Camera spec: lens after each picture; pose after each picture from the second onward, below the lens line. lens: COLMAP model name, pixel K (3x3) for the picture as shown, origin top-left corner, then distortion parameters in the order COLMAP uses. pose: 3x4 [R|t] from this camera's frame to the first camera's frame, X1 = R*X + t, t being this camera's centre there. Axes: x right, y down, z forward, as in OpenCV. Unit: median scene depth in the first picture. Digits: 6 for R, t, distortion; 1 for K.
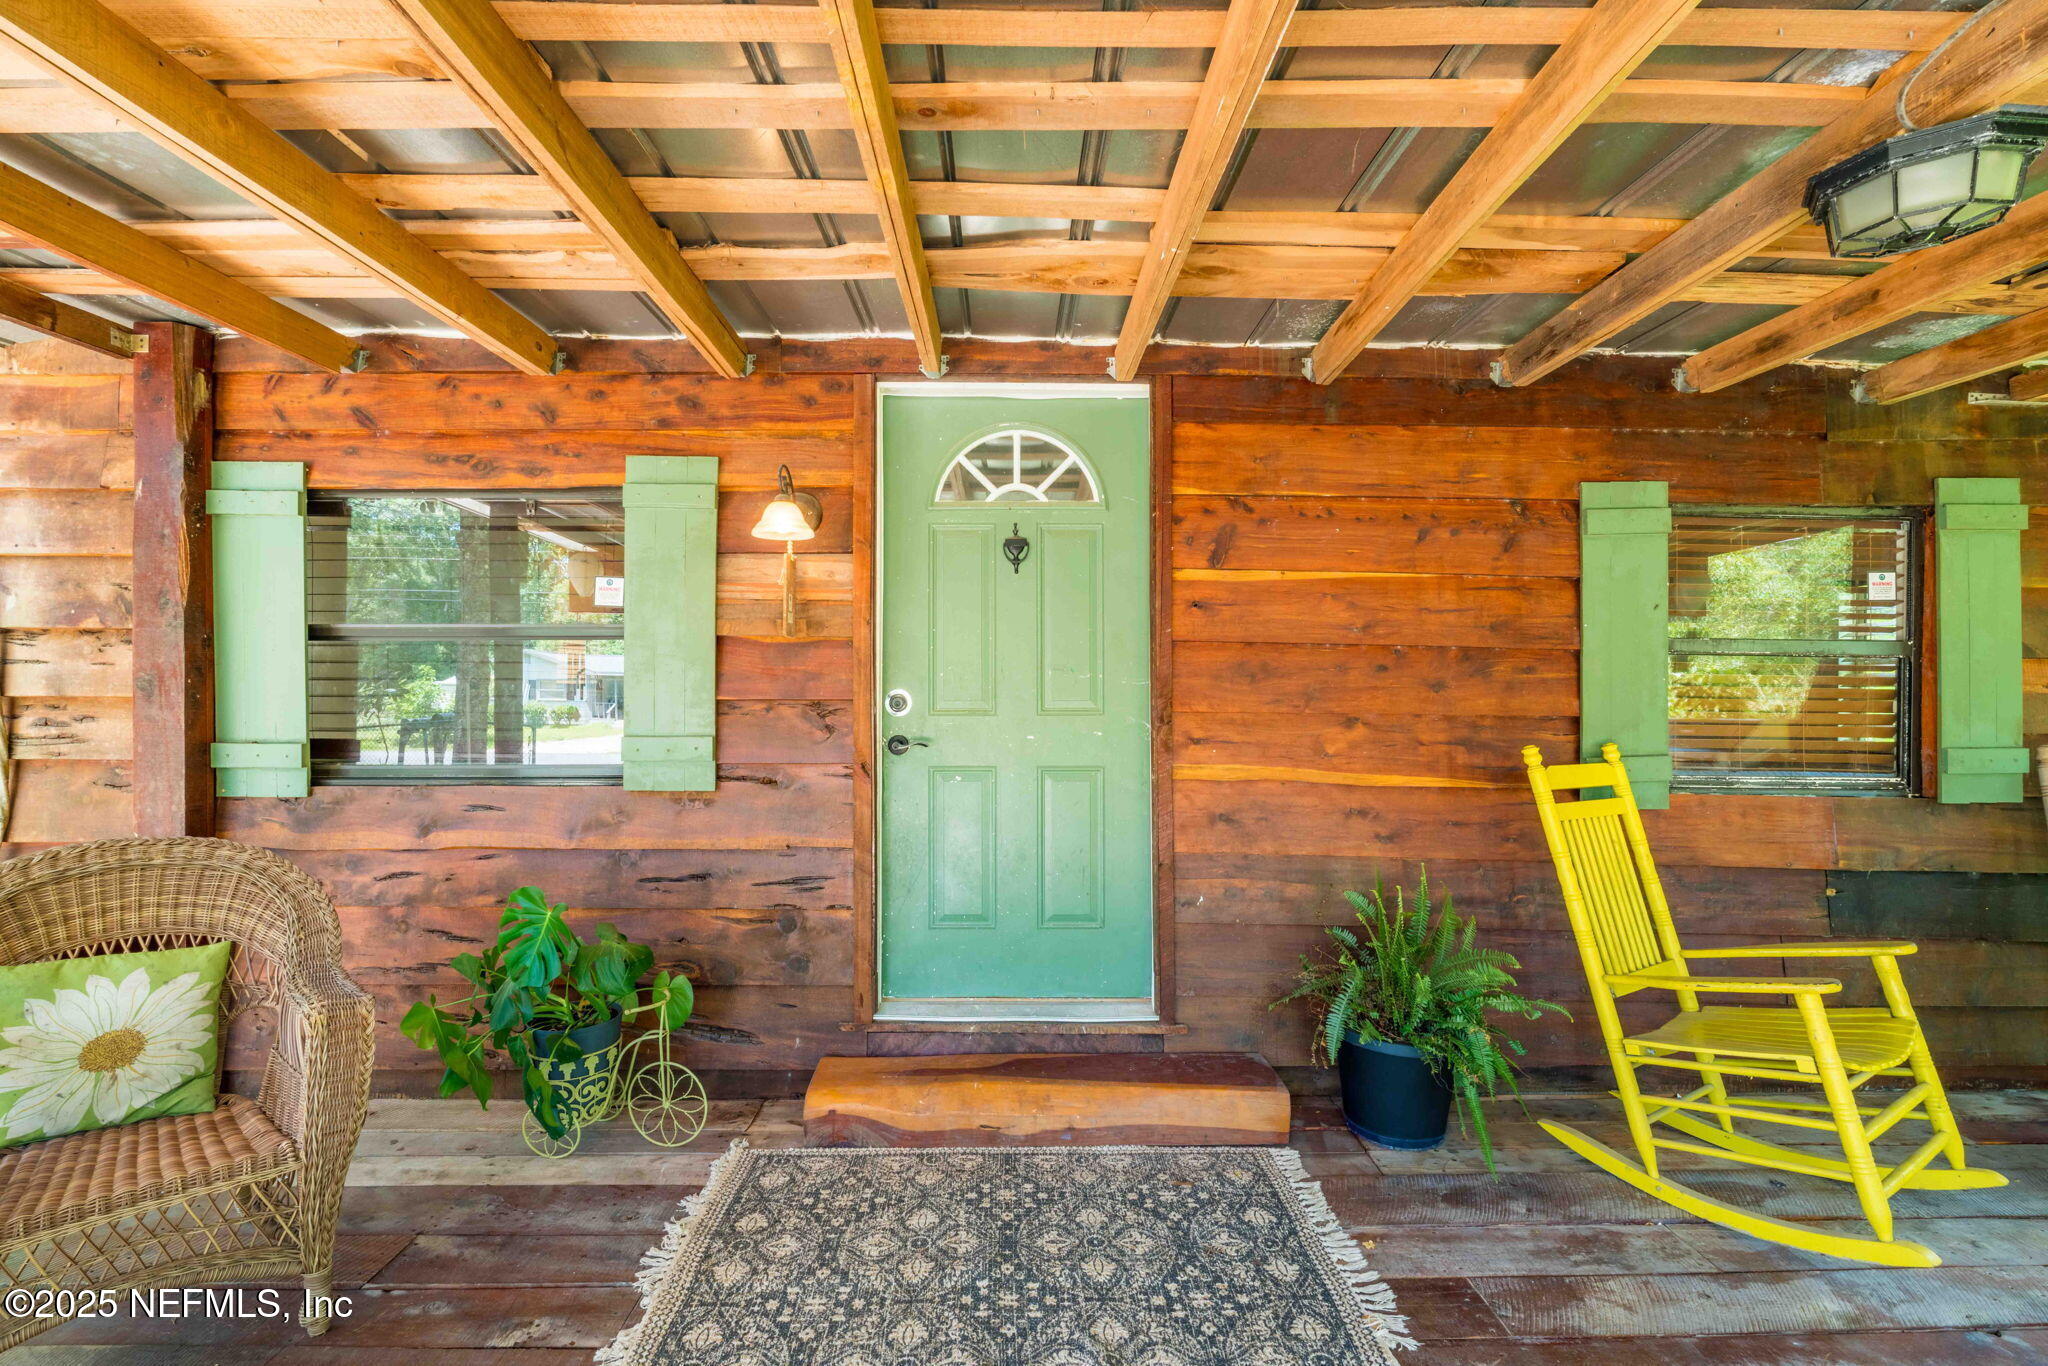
lens RADIAL K [[908.5, 0, 1016.4], [0, 908.5, 683.1], [0, 0, 1]] dist [0.000669, 0.000107]
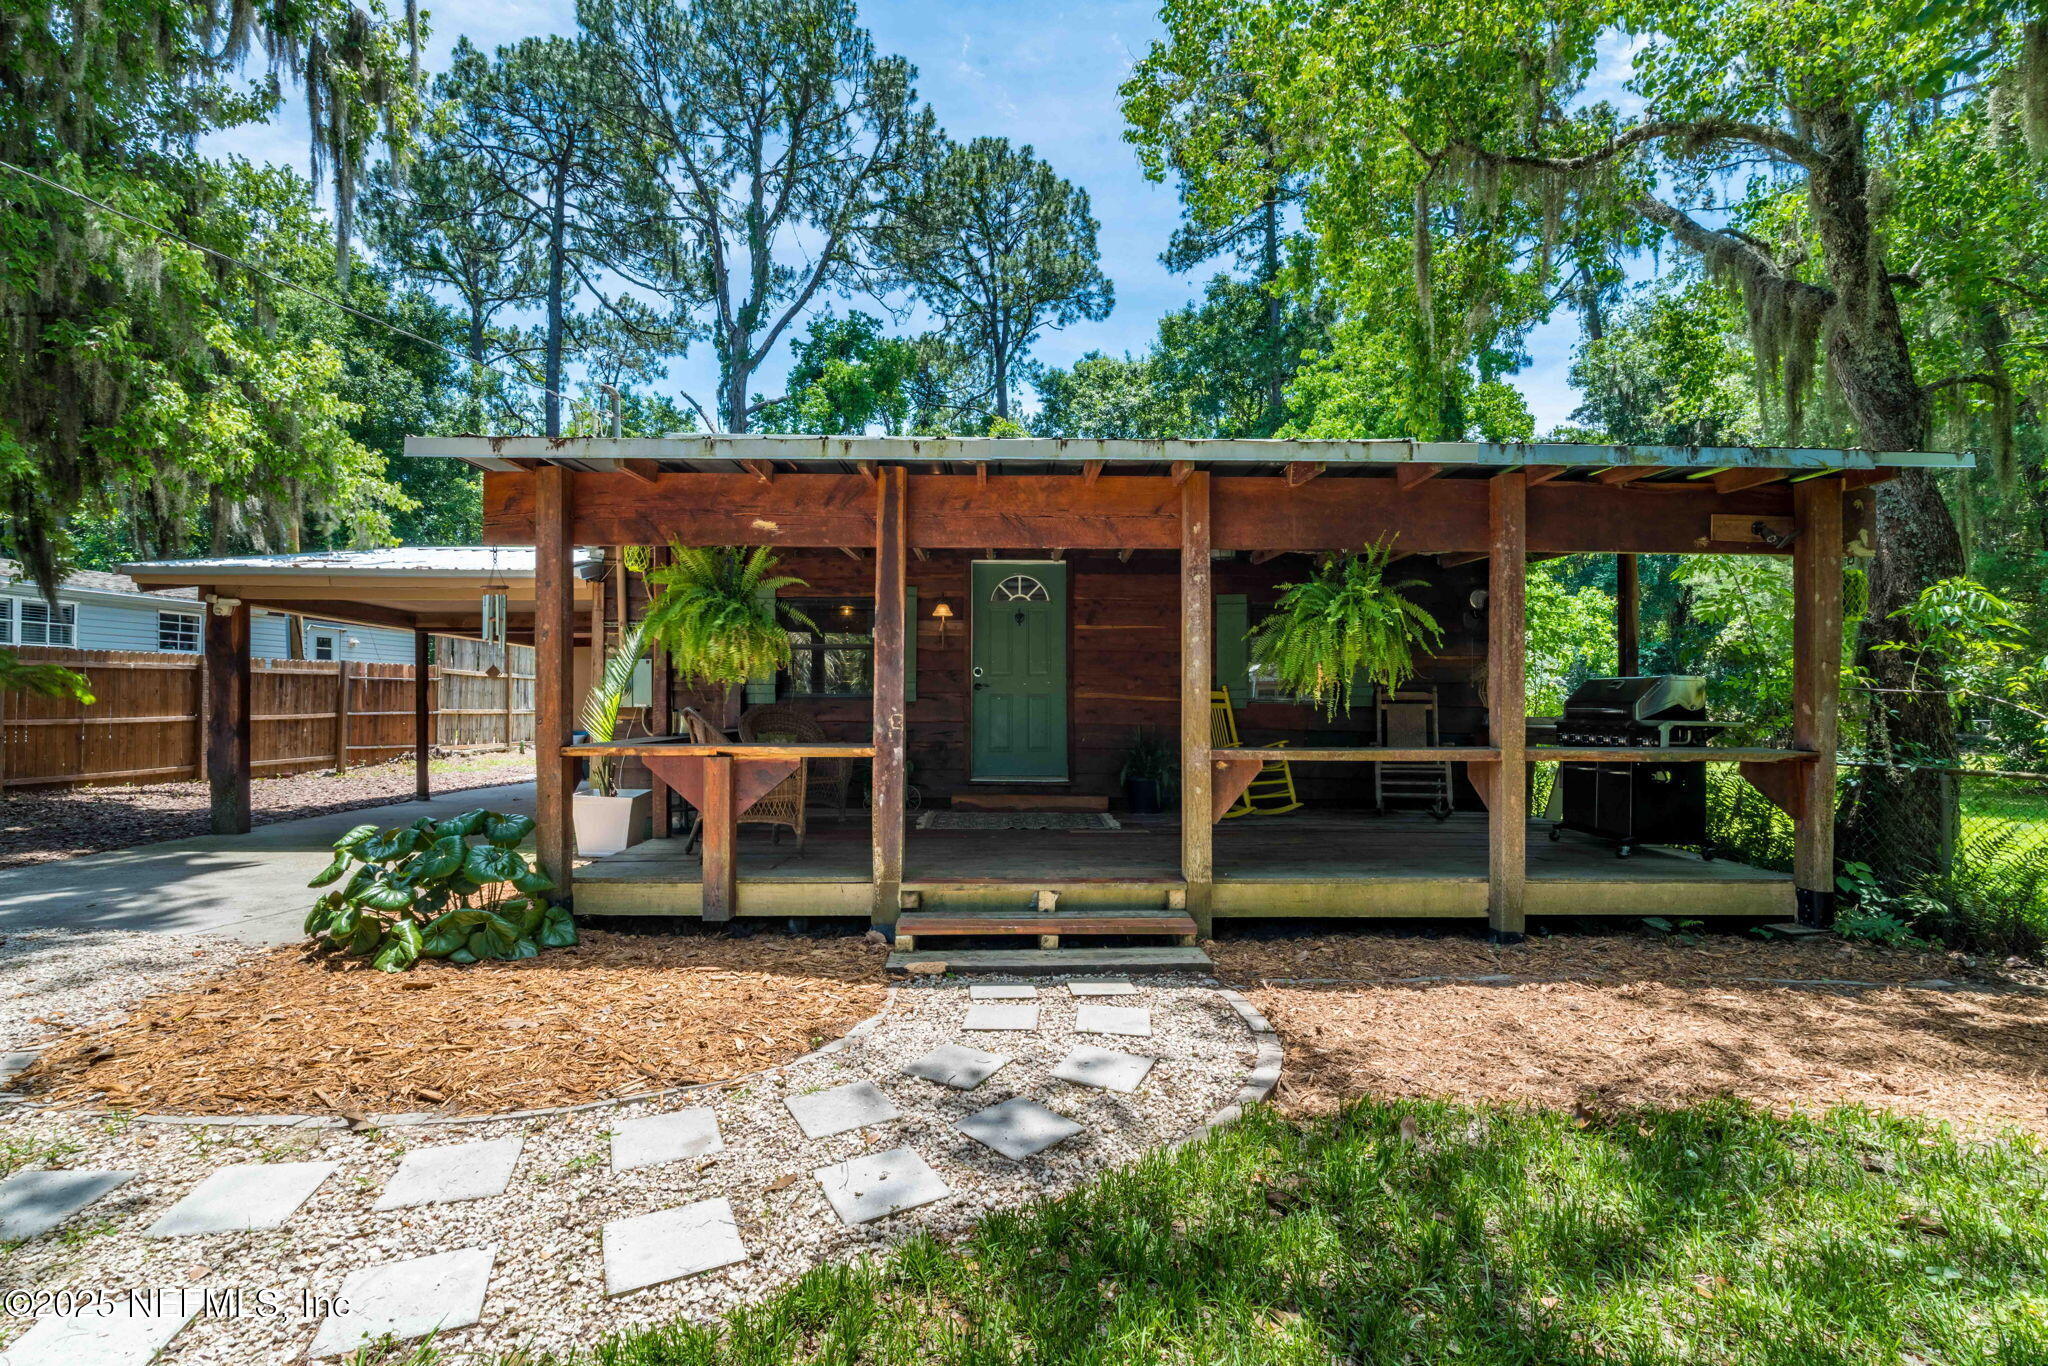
lens RADIAL K [[895.0, 0, 1023.8], [0, 895.0, 690.5], [0, 0, 1]] dist [0.000908, 0.000032]
pose [[0.999944, -0.000381, 0.010573, -0.018804], [0.000353, 0.999997, 0.002619, 0.081960], [-0.010574, -0.002615, 0.999941, -2.017959]]
